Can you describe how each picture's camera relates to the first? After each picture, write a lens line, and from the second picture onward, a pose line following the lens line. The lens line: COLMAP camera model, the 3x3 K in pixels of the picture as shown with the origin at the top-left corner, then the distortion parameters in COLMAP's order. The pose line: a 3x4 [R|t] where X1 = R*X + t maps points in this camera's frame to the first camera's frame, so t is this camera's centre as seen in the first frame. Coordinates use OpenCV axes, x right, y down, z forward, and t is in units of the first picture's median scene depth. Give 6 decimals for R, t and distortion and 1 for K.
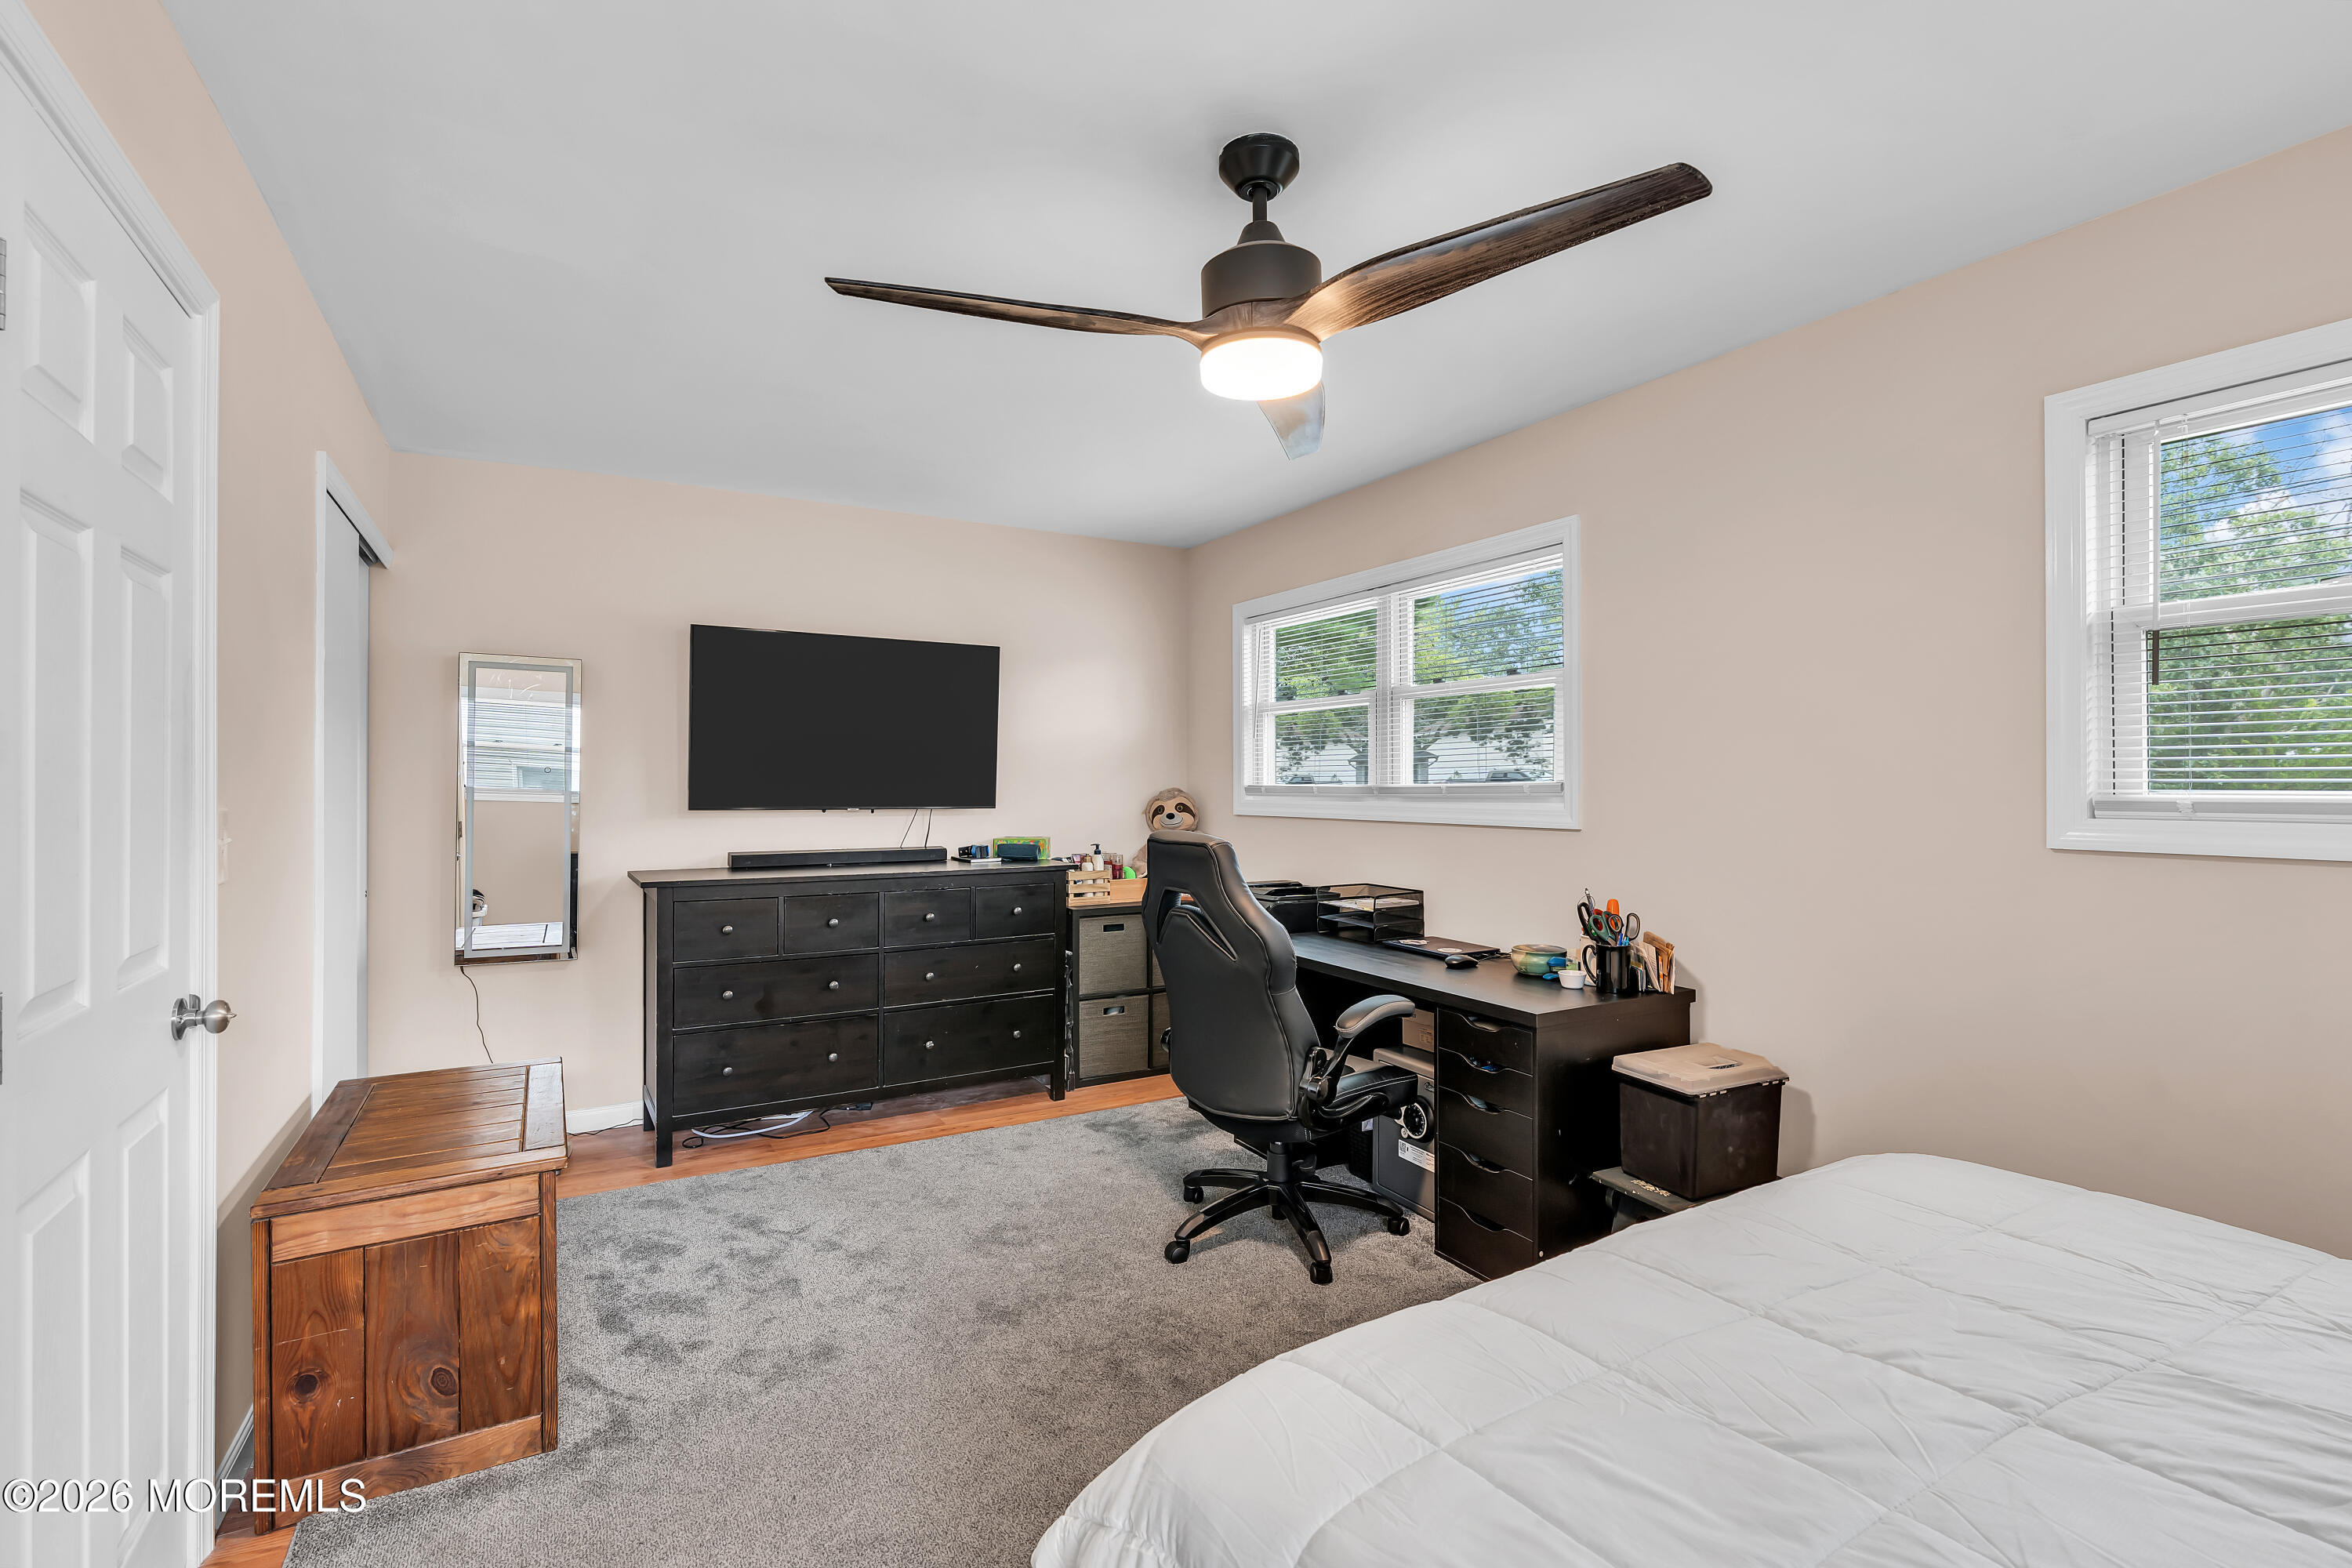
lens RADIAL K [[1058.8, 0, 1172.5], [0, 1058.8, 773.9], [0, 0, 1]] dist [-0.007733, 0.000809]
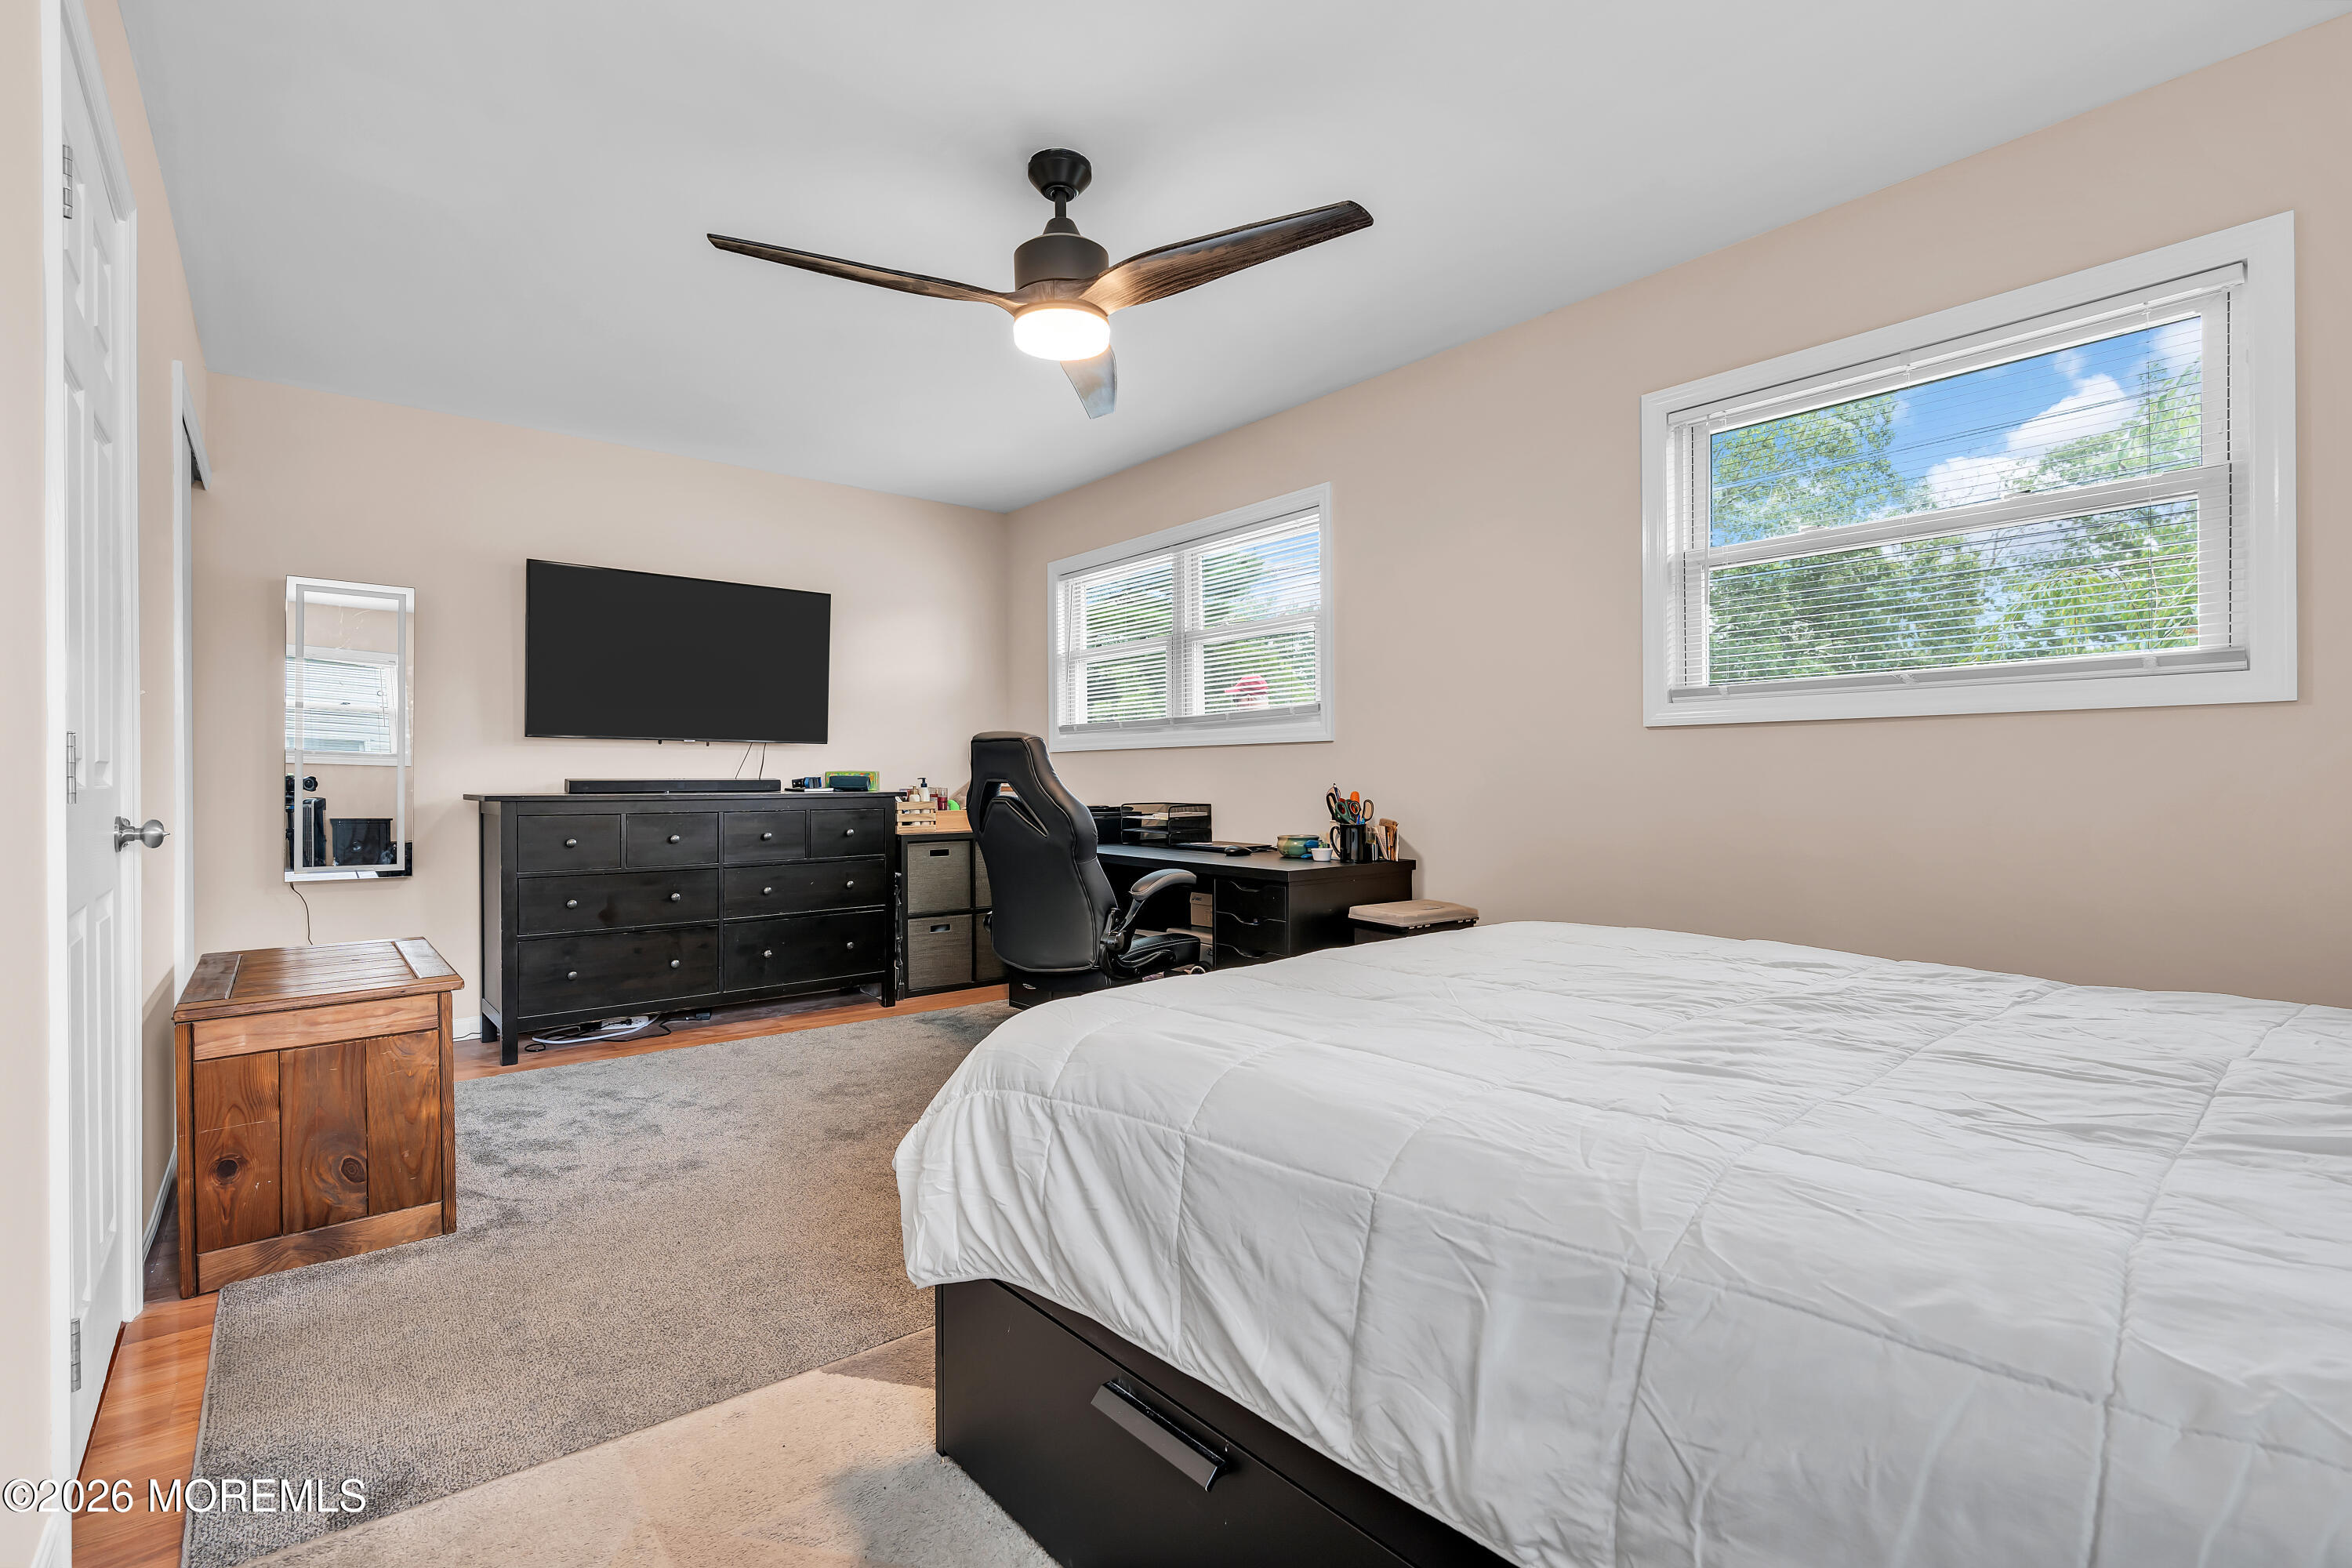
lens RADIAL K [[1061.3, 0, 1176.0], [0, 1061.3, 784.0], [0, 0, 1]] dist [-0.009241, 0.001155]
pose [[0.985588, -0.004689, 0.169101, 0.000623], [0.003403, 0.999963, 0.007889, 0.100935], [-0.169132, -0.007200, 0.985567, -0.192347]]
